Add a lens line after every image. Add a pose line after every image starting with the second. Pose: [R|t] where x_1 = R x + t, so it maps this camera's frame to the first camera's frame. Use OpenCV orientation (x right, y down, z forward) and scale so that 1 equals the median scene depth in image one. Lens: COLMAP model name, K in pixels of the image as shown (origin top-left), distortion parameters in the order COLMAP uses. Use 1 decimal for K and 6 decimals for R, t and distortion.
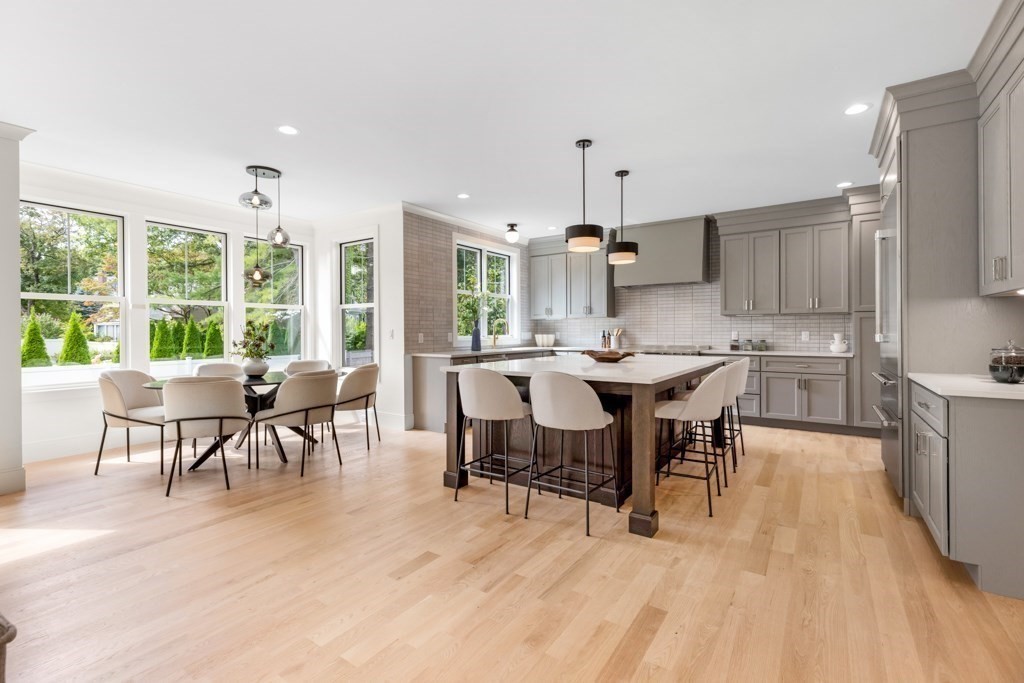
lens RADIAL K [[457.9, 0, 510.8], [0, 457.9, 329.3], [0, 0, 1]] dist [0.001439, -0.000660]
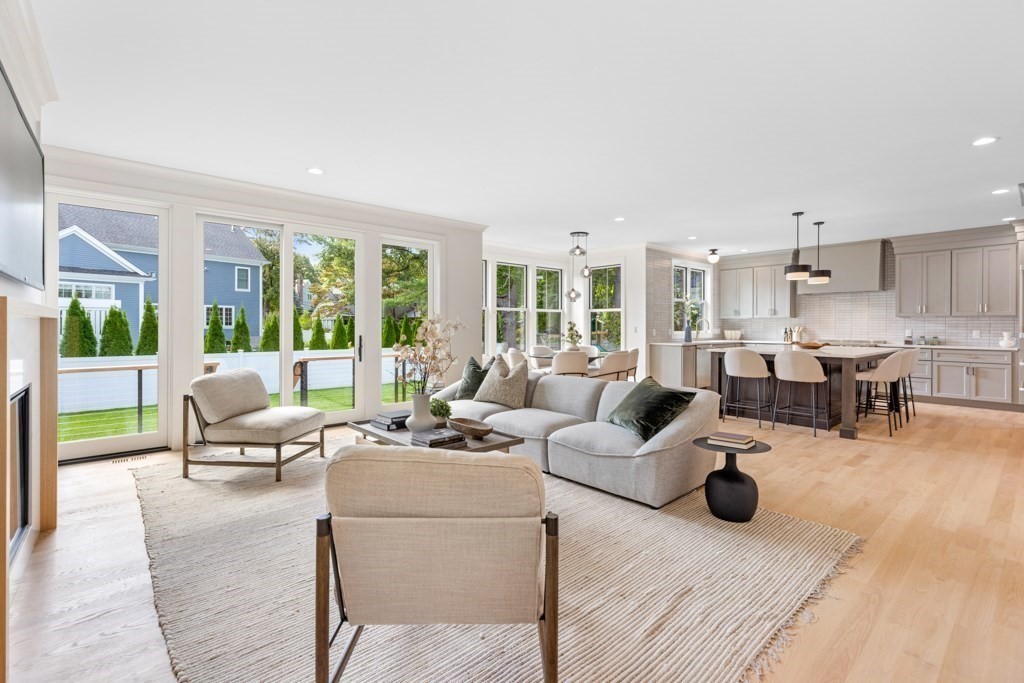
lens RADIAL K [[455.9, 0, 509.3], [0, 455.9, 324.2], [0, 0, 1]] dist [0.000596, -0.000466]
pose [[0.964872, 0.005212, -0.262669, -0.264156], [-0.004720, 0.999986, 0.002506, -0.008905], [0.262678, -0.001178, 0.964883, -0.545586]]
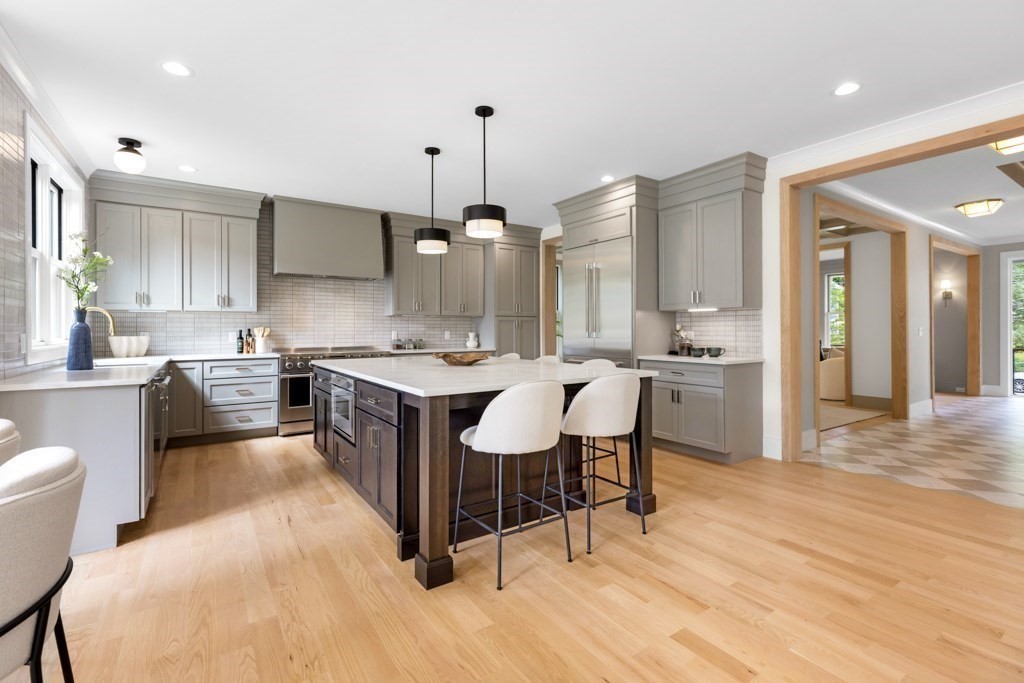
lens RADIAL K [[457.9, 0, 510.8], [0, 457.9, 329.3], [0, 0, 1]] dist [0.001439, -0.000660]
pose [[0.374125, 0.004867, 0.927366, -0.402187], [-0.001194, 0.999988, -0.004766, 0.005734], [-0.927378, 0.000676, 0.374126, 0.417537]]
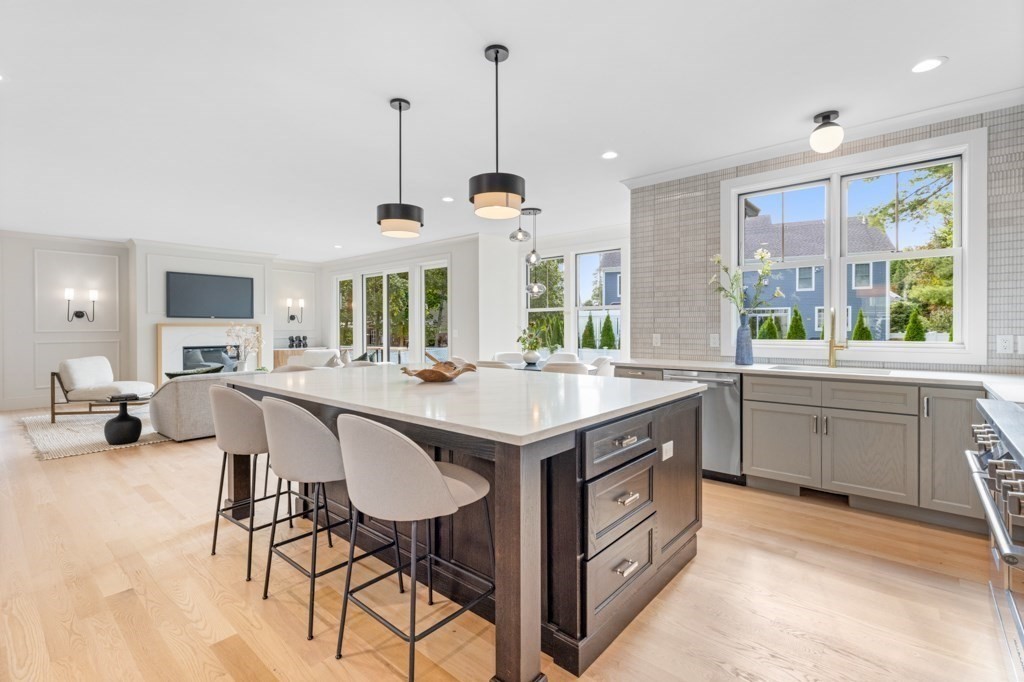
lens RADIAL K [[457.9, 0, 510.8], [0, 457.9, 328.8], [0, 0, 1]] dist [0.001439, -0.000660]
pose [[-0.114414, 0.006767, -0.993410, 0.616393], [0.008200, 0.999949, 0.005867, -0.006721], [0.993399, -0.007474, -0.114463, 0.845336]]
